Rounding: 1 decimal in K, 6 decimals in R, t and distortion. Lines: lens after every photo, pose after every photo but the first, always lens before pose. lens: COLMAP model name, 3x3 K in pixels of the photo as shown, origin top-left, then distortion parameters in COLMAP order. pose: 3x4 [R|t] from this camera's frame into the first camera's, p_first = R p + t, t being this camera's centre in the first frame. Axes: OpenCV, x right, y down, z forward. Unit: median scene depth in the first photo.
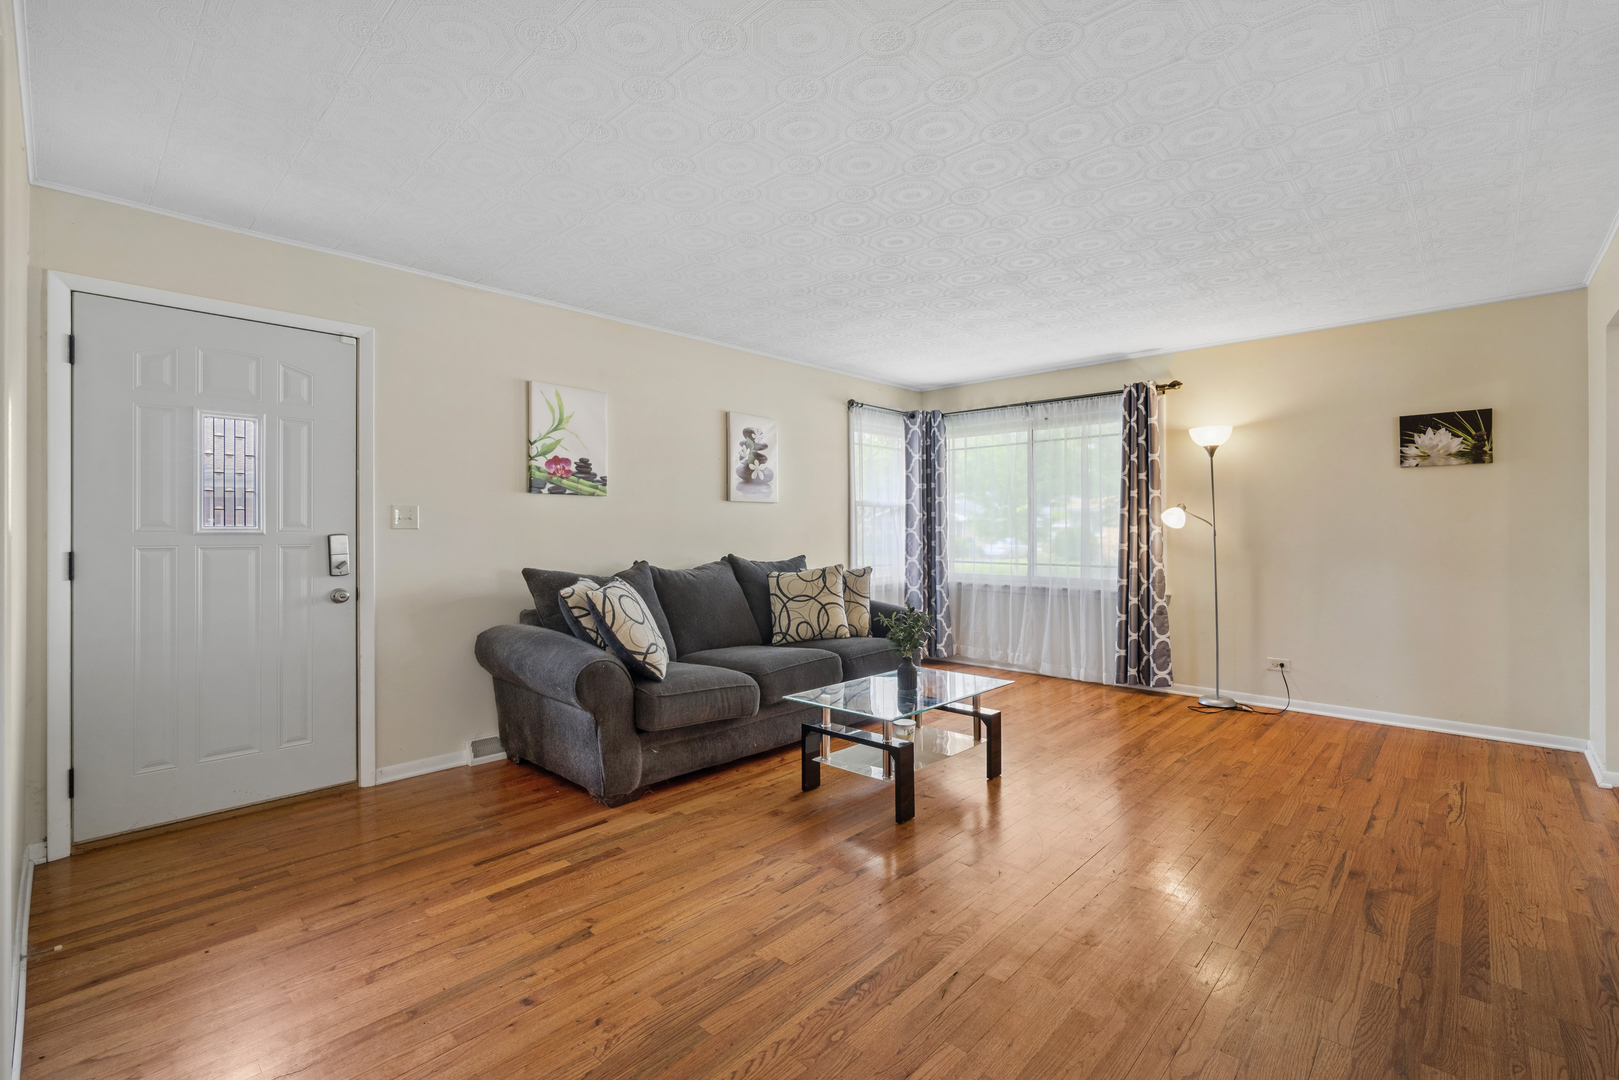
lens RADIAL K [[695.7, 0, 819.6], [0, 695.7, 530.2], [0, 0, 1]] dist [-0.006443, 0.001097]
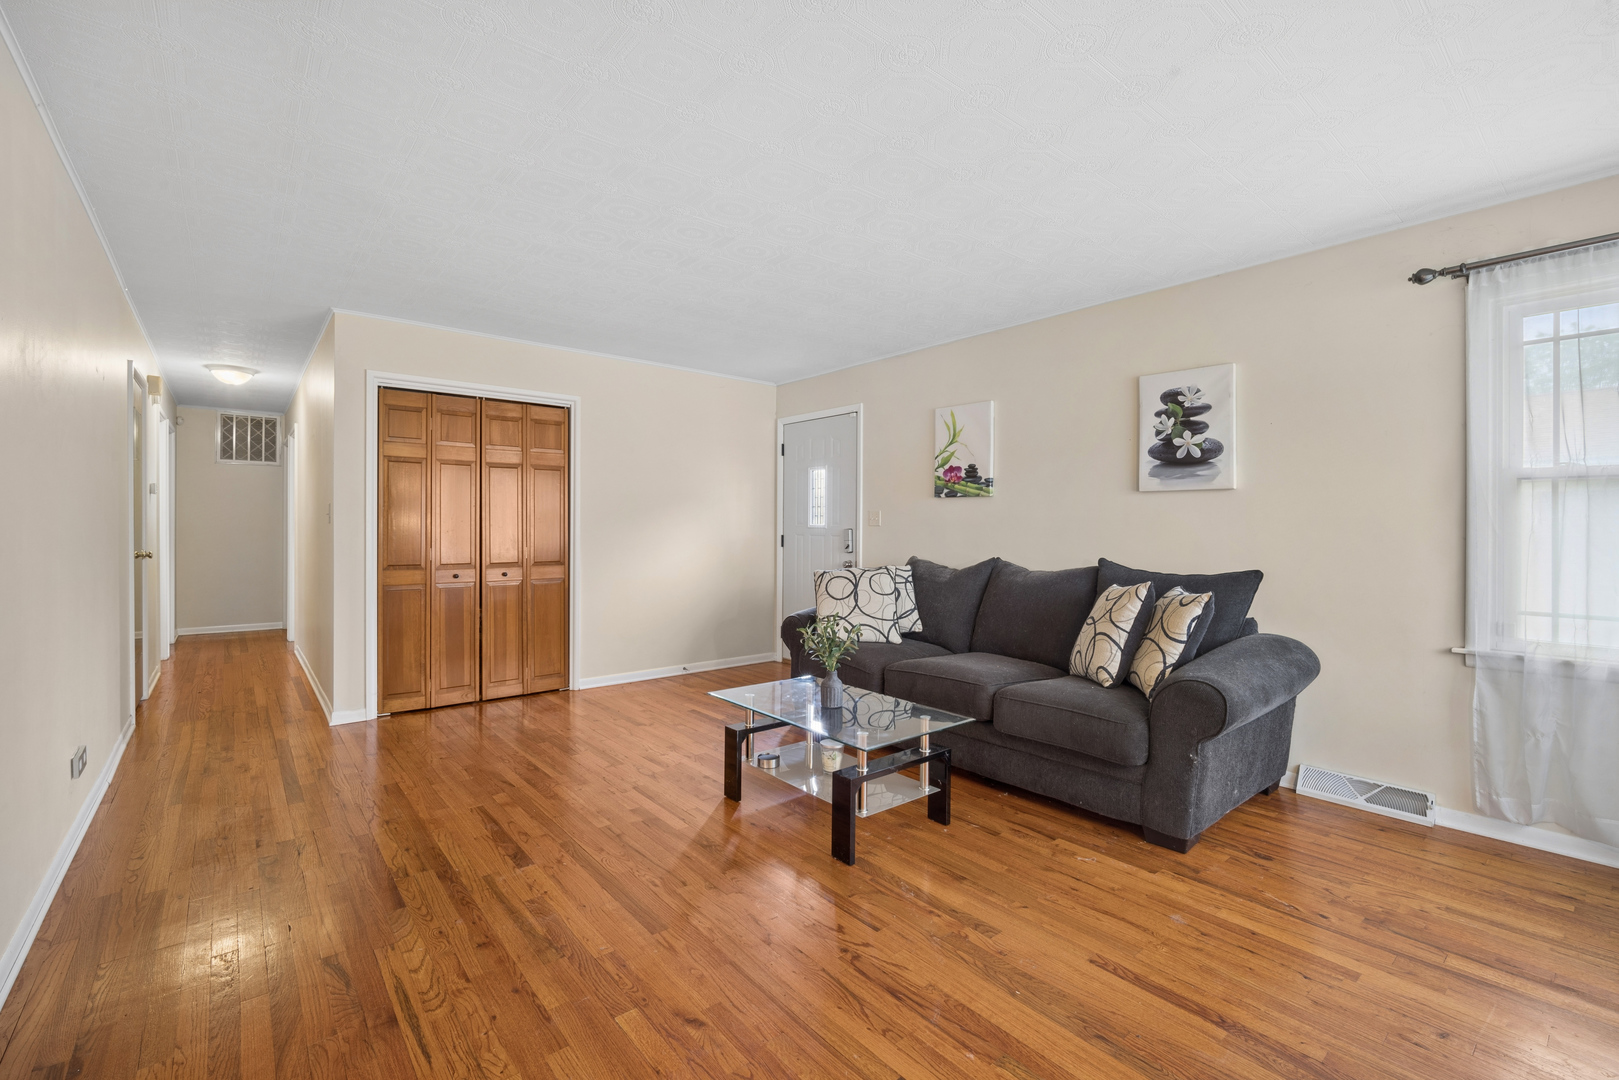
lens RADIAL K [[695.7, 0, 809.6], [0, 695.7, 529.7], [0, 0, 1]] dist [-0.006443, 0.001097]
pose [[-0.113512, 0.008311, -0.993502, 0.828634], [-0.003953, 0.999953, 0.008816, -0.005595], [0.993529, 0.004929, -0.113474, 0.876864]]
